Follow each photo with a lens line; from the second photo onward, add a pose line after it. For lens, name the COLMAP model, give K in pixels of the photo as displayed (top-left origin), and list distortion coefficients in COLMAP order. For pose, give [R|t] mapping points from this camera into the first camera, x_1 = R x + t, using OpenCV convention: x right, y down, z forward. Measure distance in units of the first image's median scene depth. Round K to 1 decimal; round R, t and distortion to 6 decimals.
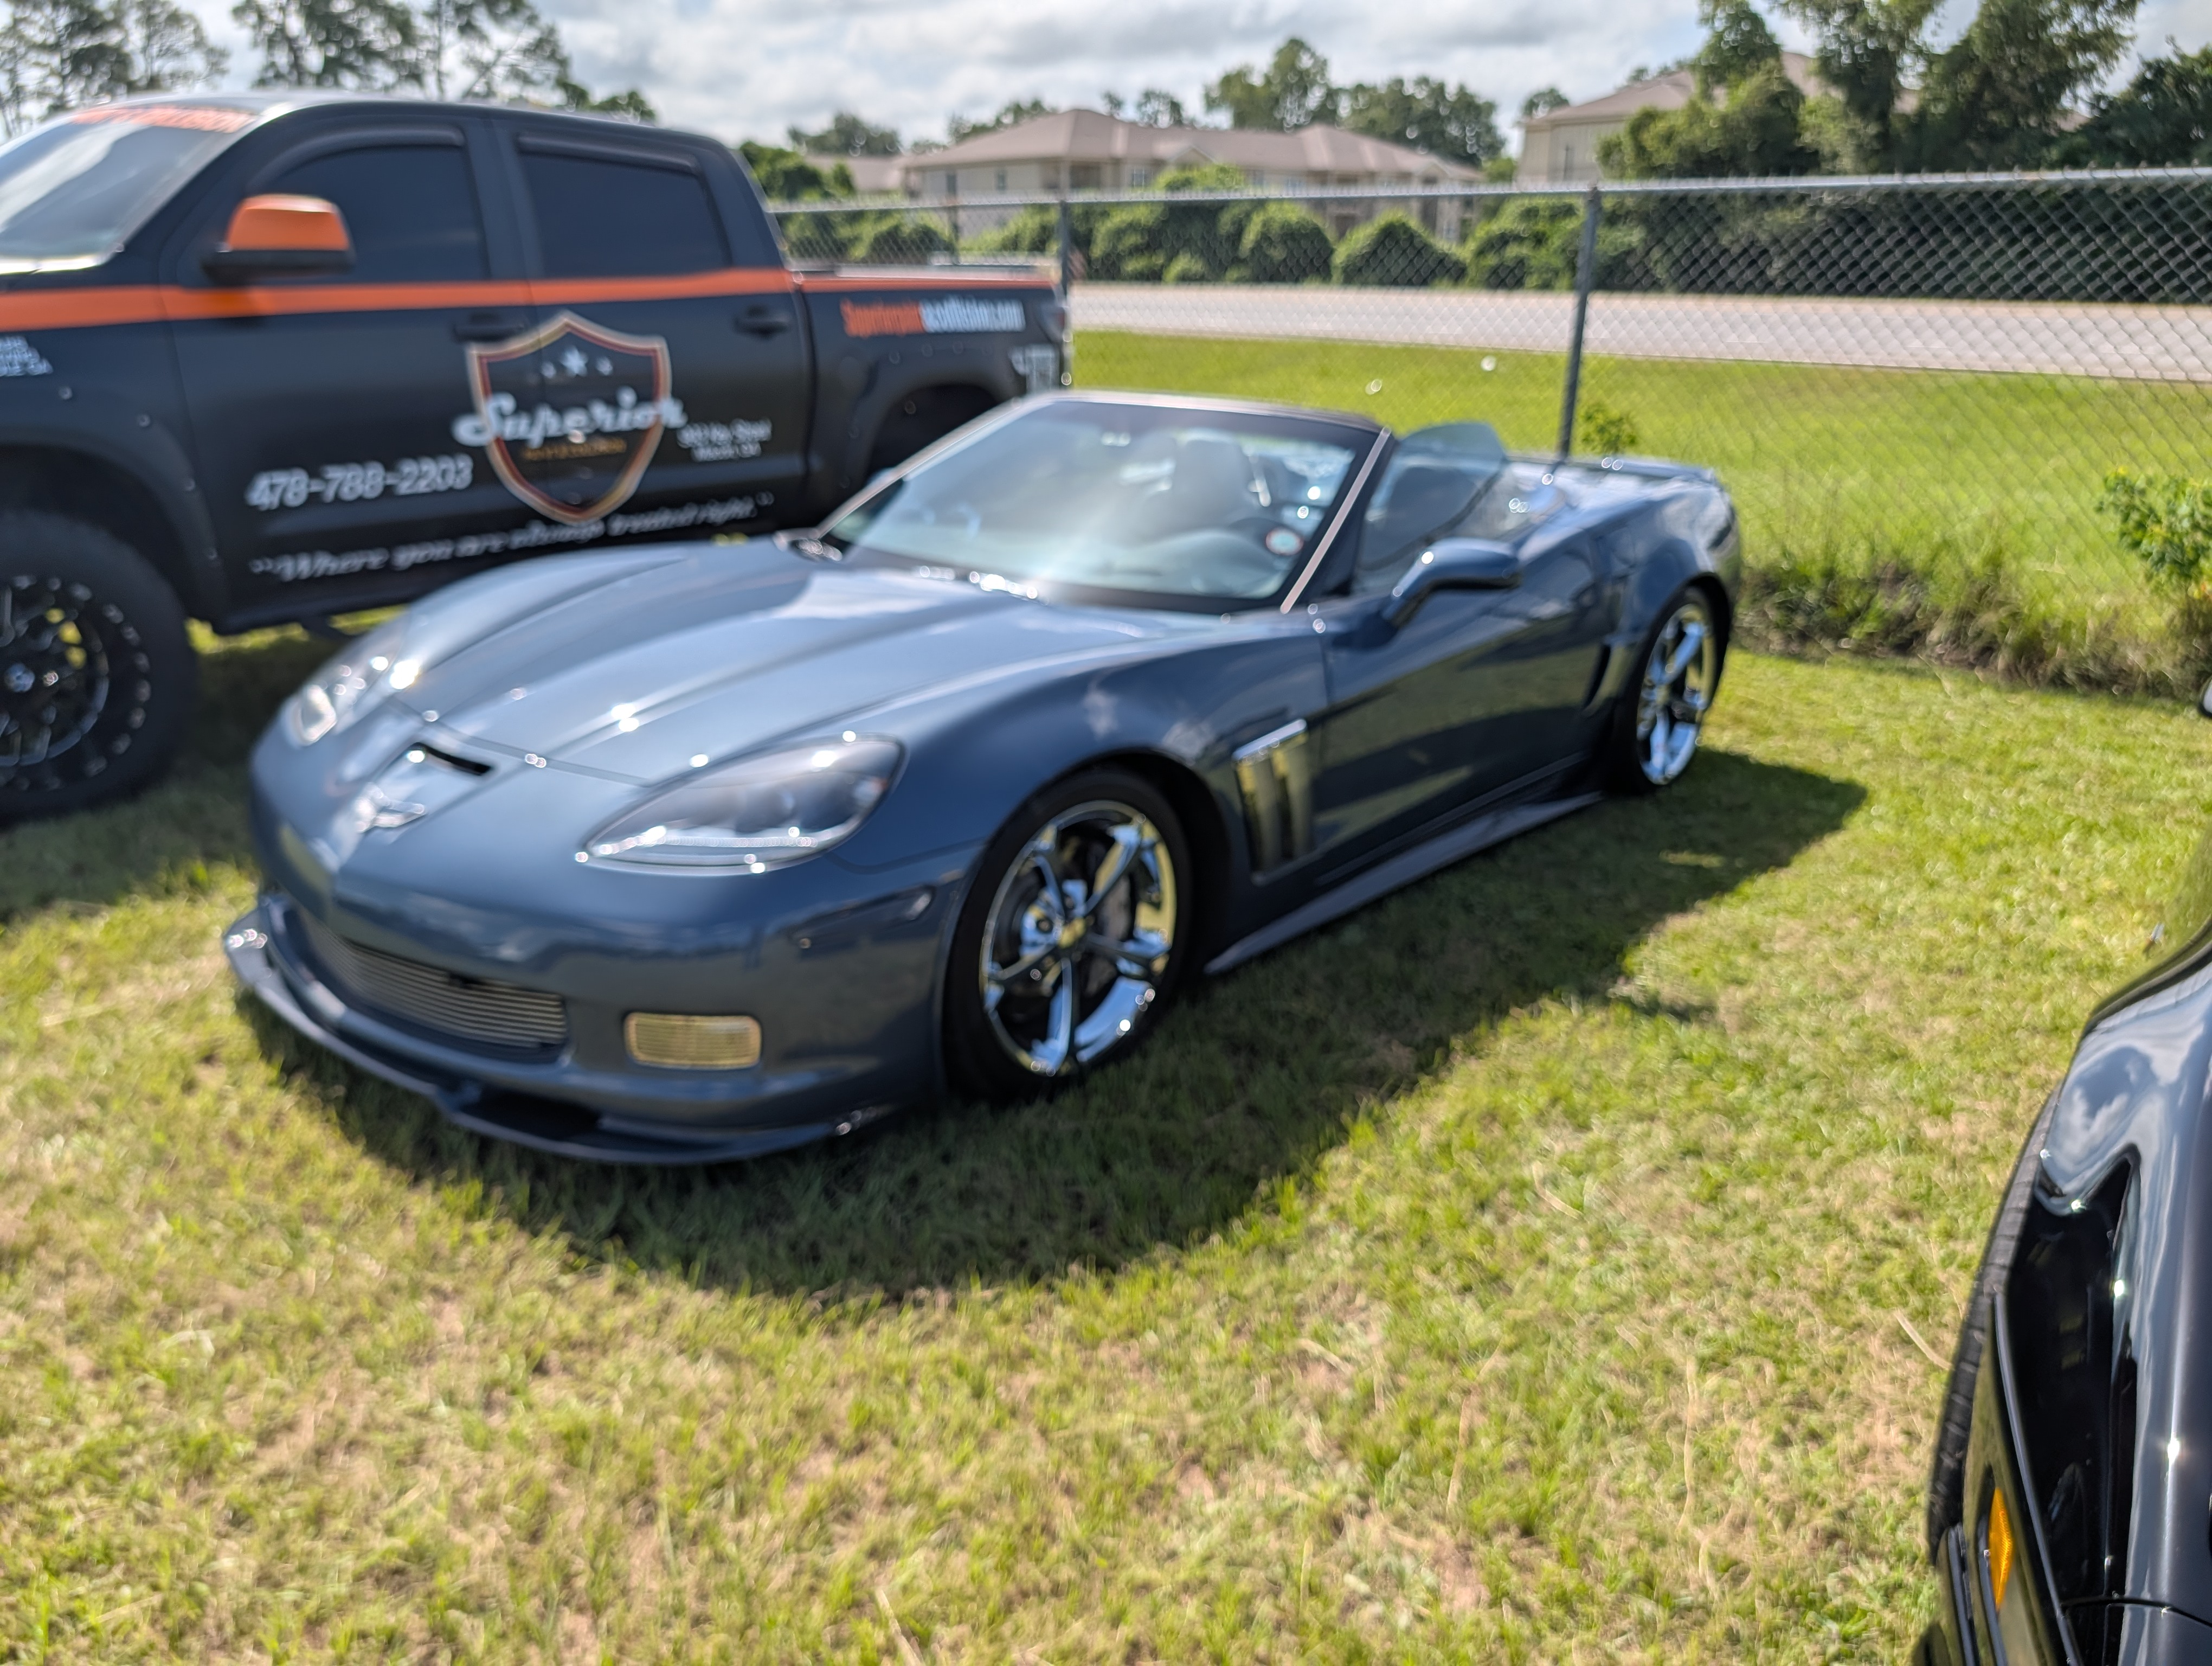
lens RADIAL K [[1579.7, 0, 1114.6], [0, 1579.7, 872.0], [0, 0, 1]] dist [0.000437, -0.004339]
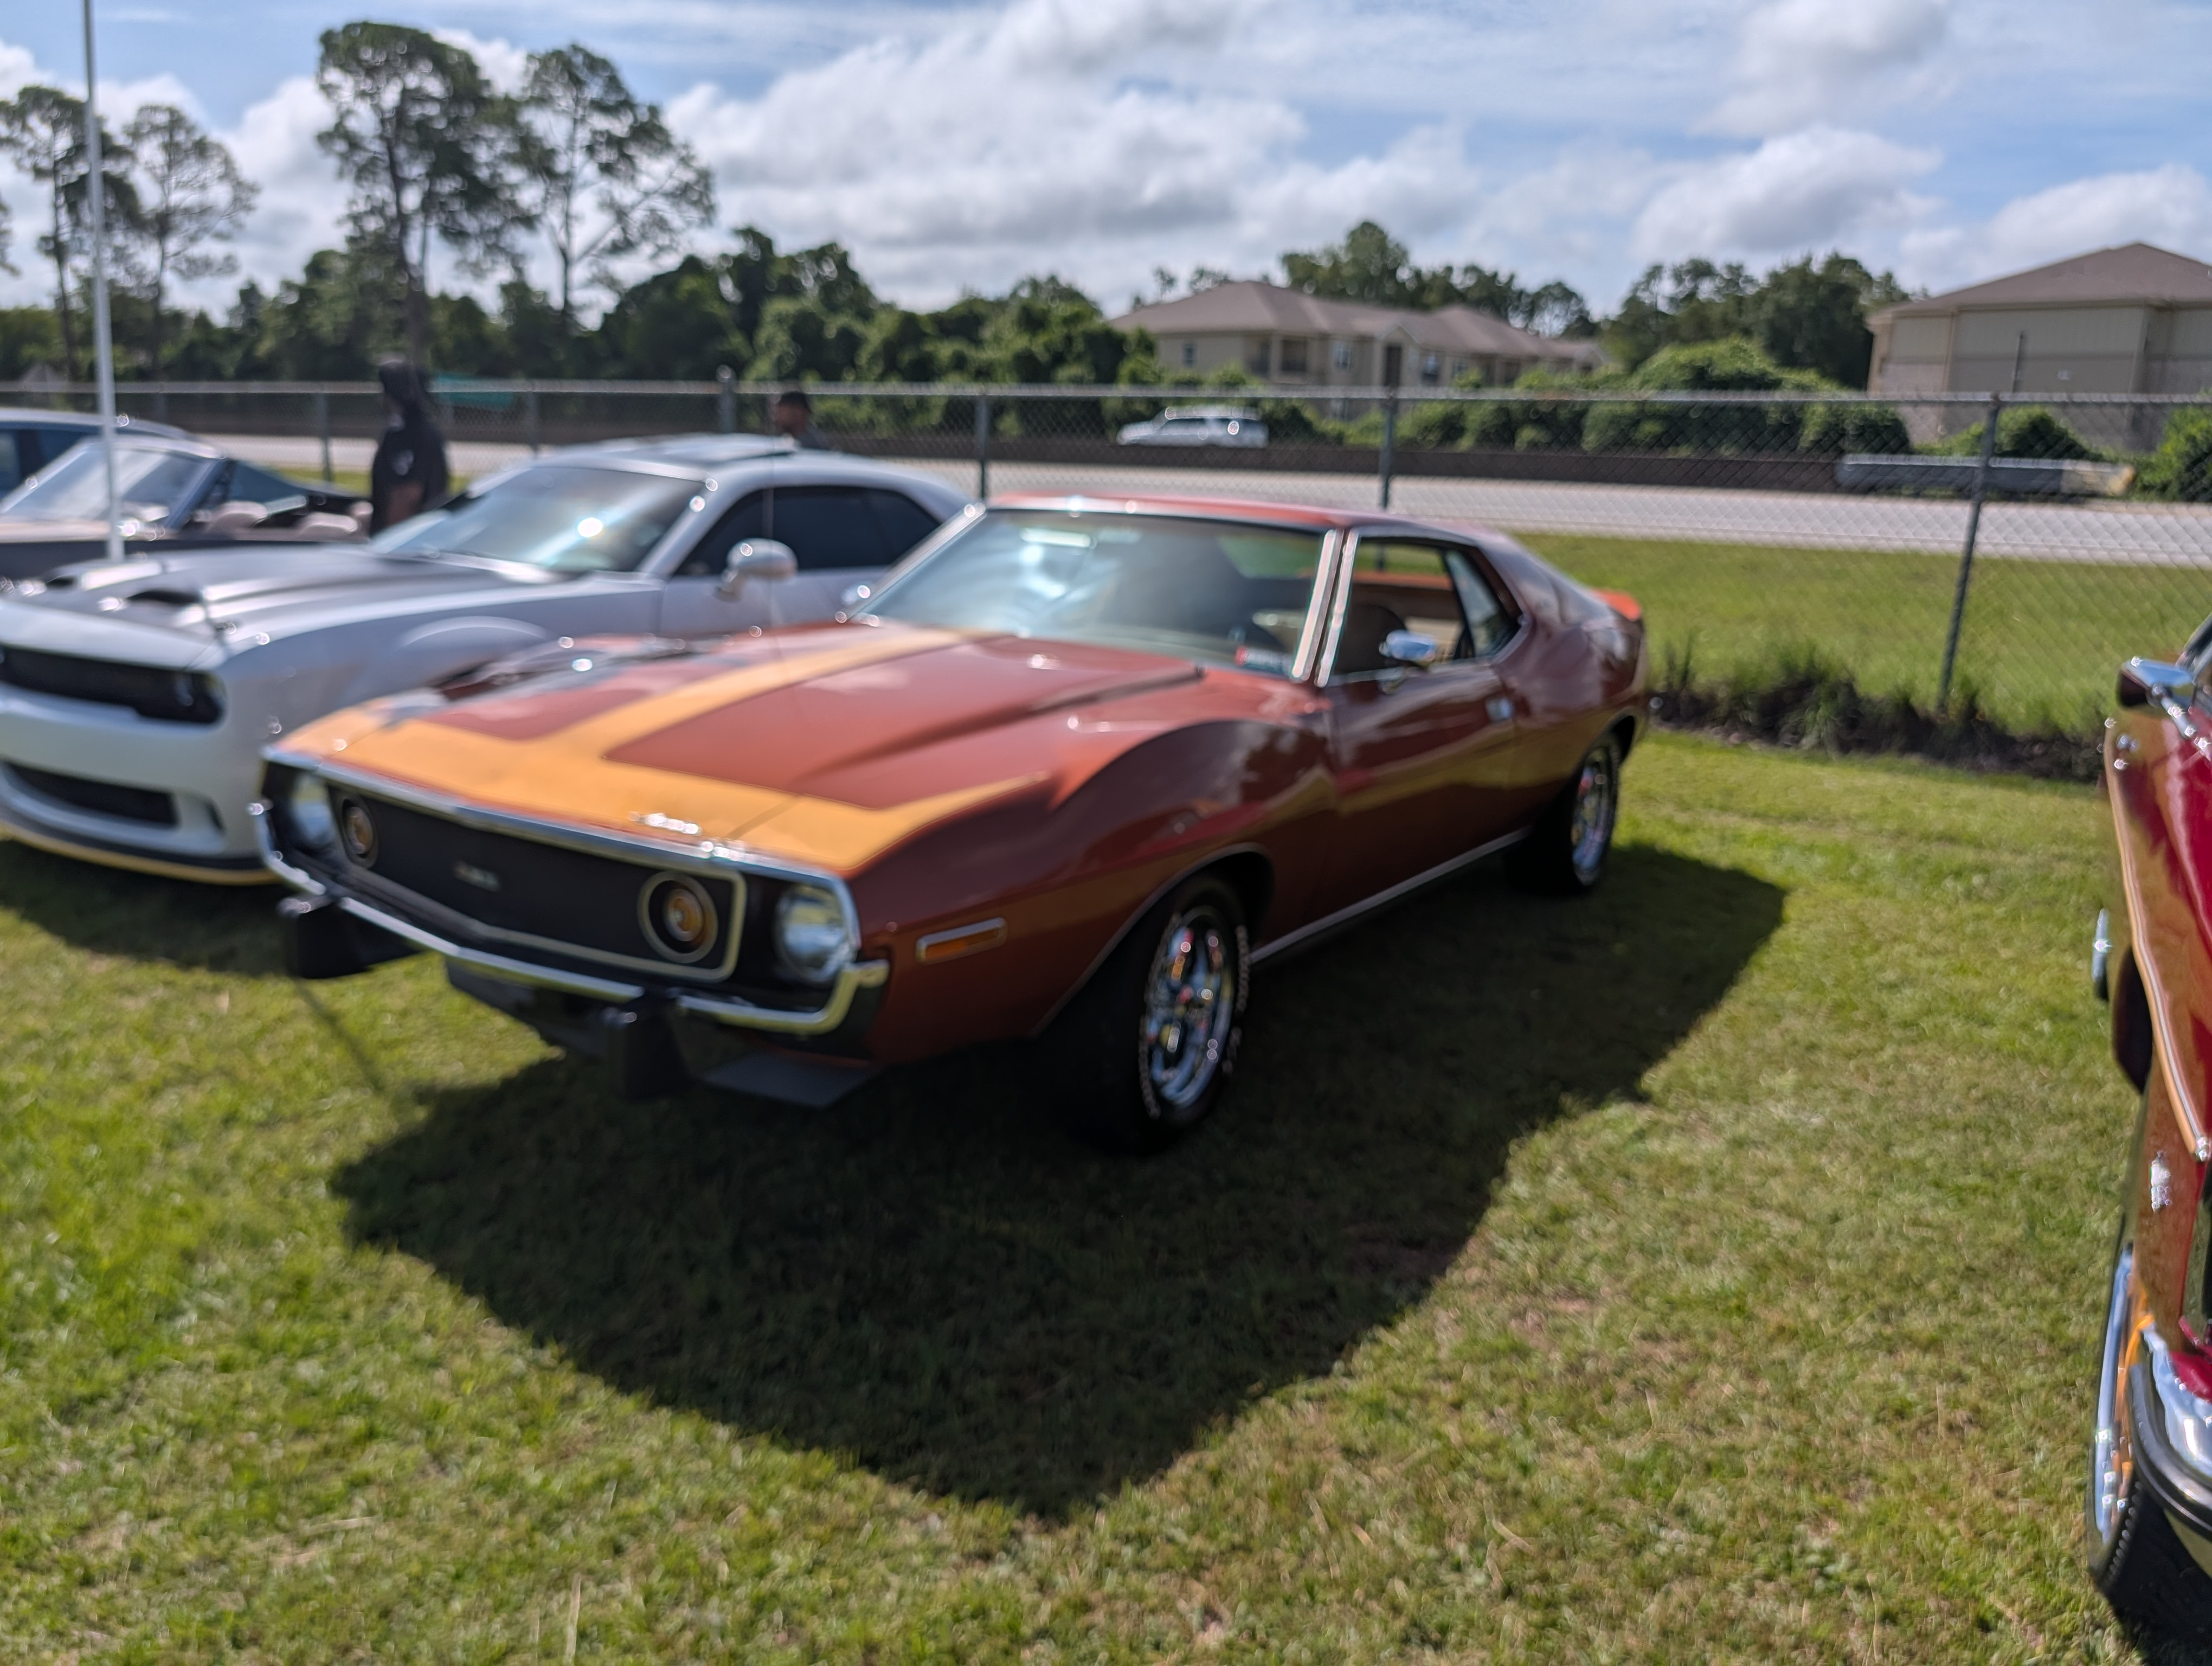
lens RADIAL K [[1569.6, 0, 1112.5], [0, 1569.6, 840.9], [0, 0, 1]] dist [-0.004874, -0.000454]
pose [[0.993229, -0.008784, 0.115840, -0.237260], [0.021979, 0.993337, -0.113131, -0.068280], [-0.114075, 0.114911, 0.986804, 0.169809]]
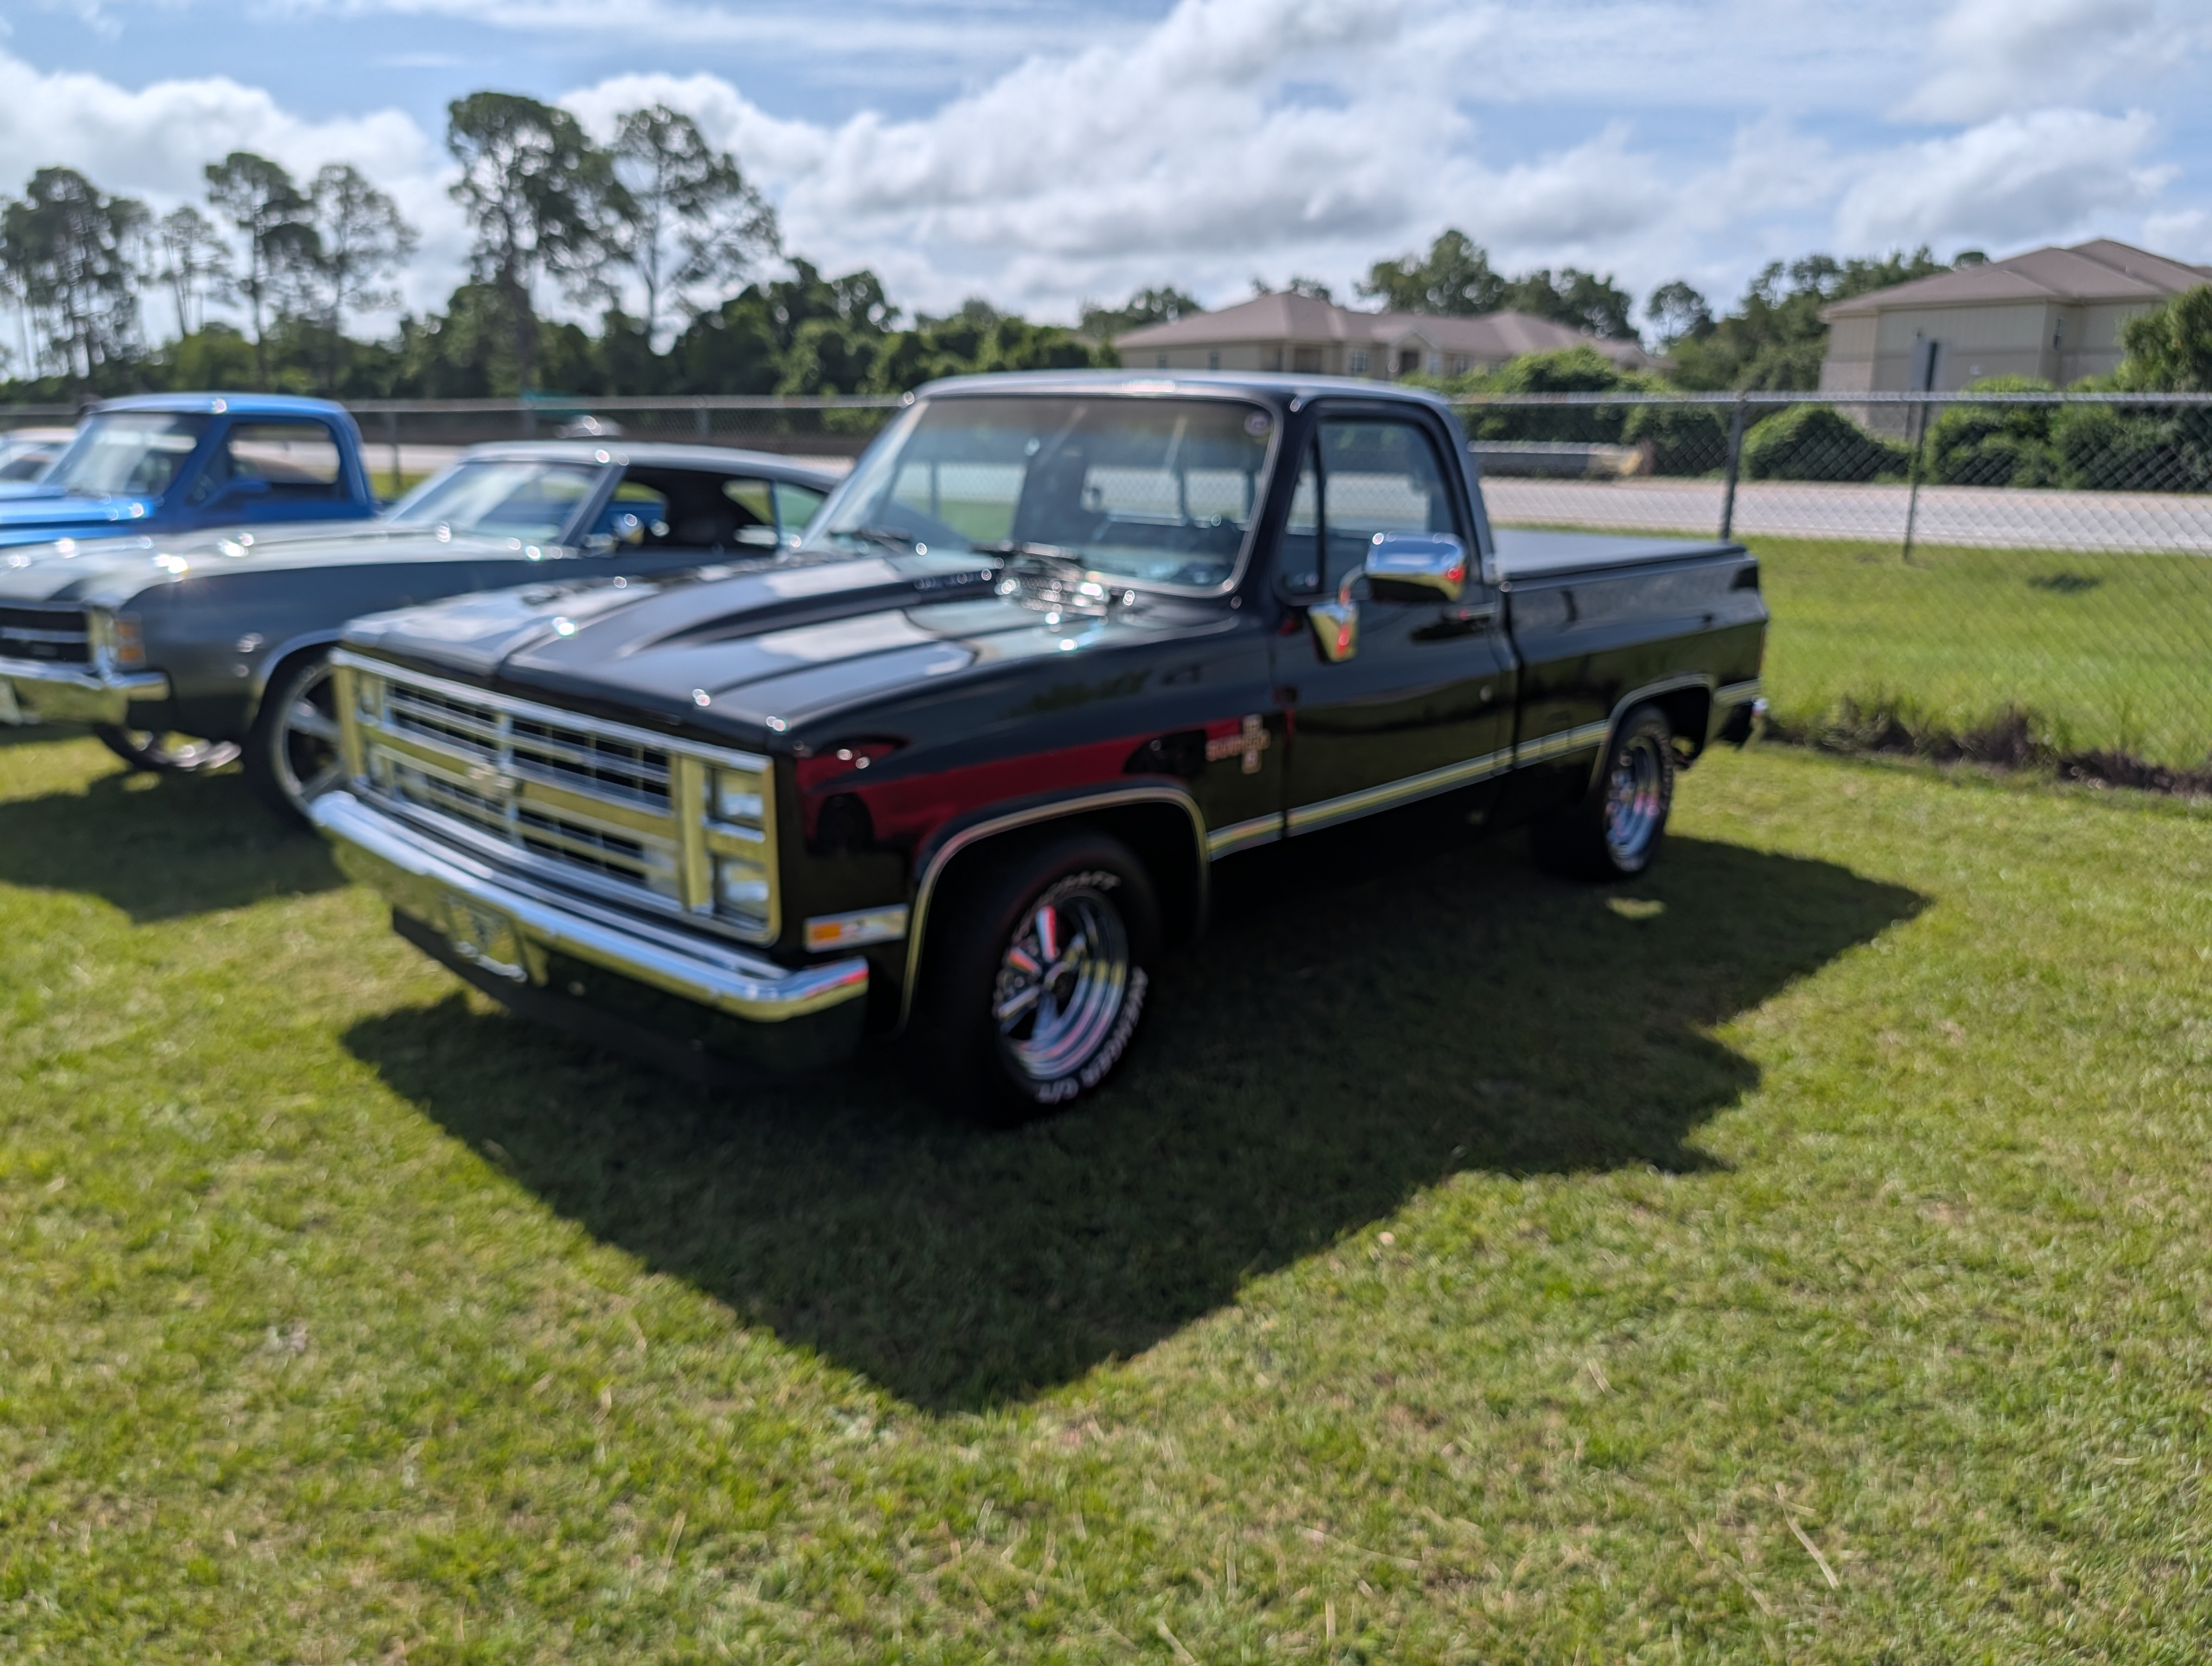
lens RADIAL K [[1575.9, 0, 1105.2], [0, 1575.9, 835.1], [0, 0, 1]] dist [-0.009599, 0.006454]
pose [[0.999757, 0.014762, -0.016354, -0.127507], [-0.016638, 0.992481, -0.121262, -0.034300], [0.014441, 0.121504, 0.992486, 0.081932]]
